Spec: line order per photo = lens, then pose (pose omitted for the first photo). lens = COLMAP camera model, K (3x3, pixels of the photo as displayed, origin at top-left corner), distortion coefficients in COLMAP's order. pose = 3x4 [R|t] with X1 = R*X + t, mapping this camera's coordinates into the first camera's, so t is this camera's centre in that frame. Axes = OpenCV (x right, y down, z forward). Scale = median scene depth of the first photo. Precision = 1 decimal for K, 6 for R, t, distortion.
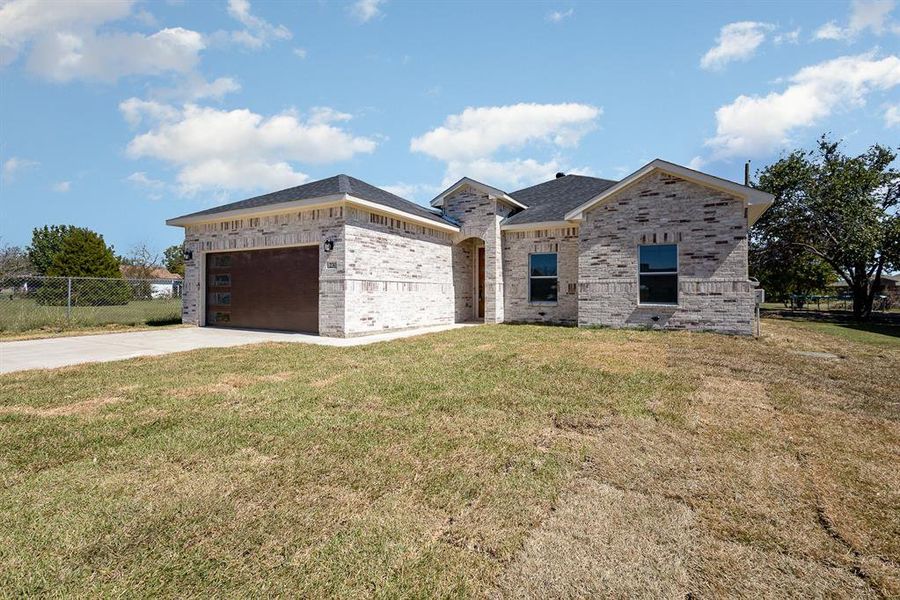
lens RADIAL K [[415.9, 0, 443.9], [0, 415.9, 296.7], [0, 0, 1]] dist [0.000181, 0.000141]
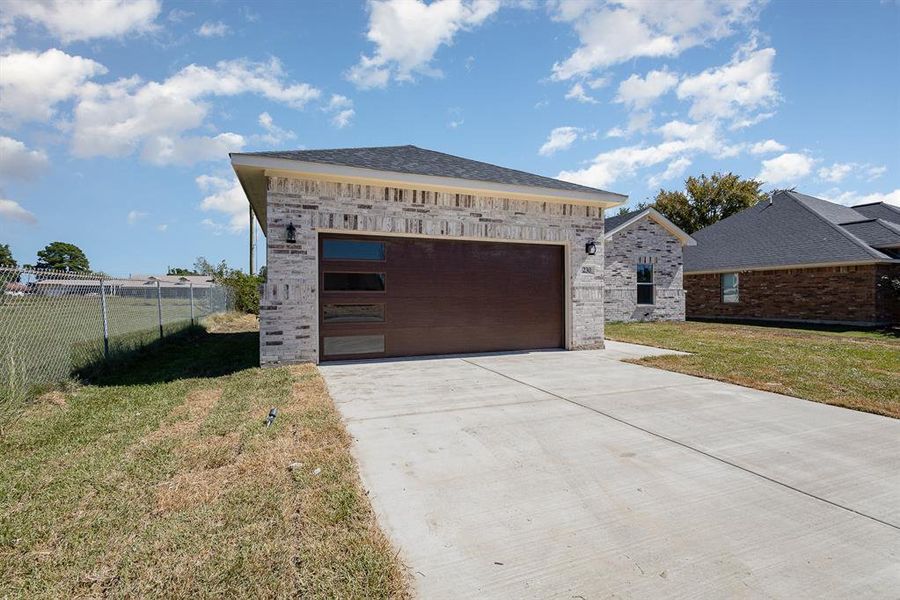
lens RADIAL K [[415.9, 0, 442.7], [0, 415.9, 293.8], [0, 0, 1]] dist [0.000181, 0.000141]
pose [[0.632757, -0.003298, 0.774343, -1.074069], [0.012335, 0.999907, -0.005821, -0.020735], [-0.774252, 0.013235, 0.632739, 0.621122]]
